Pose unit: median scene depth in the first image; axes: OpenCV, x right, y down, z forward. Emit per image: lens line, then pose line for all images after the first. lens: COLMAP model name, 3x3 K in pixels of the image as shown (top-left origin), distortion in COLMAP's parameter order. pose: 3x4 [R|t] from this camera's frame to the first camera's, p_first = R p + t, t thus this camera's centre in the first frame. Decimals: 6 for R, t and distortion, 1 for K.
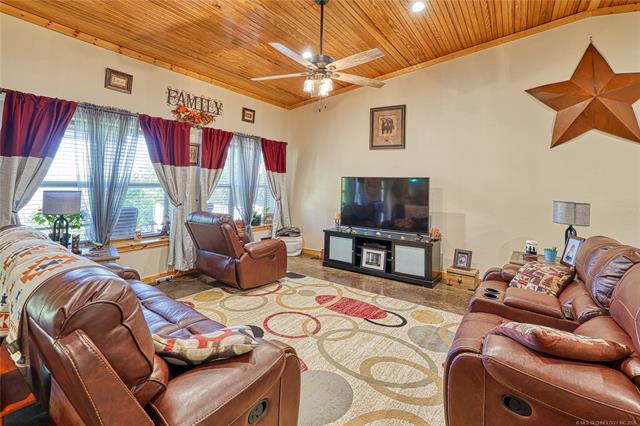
lens RADIAL K [[292.6, 0, 315.0], [0, 292.6, 169.0], [0, 0, 1]] dist [-0.037368, 0.011291]
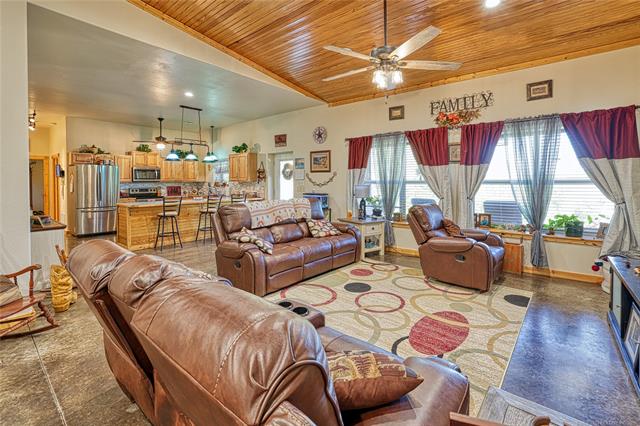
lens RADIAL K [[292.6, 0, 321.6], [0, 292.6, 180.9], [0, 0, 1]] dist [-0.037368, 0.011291]
pose [[-0.074839, -0.022595, -0.996940, 0.718519], [0.053397, 0.998218, -0.026633, 0.057109], [0.995765, -0.055227, -0.073499, 0.590751]]
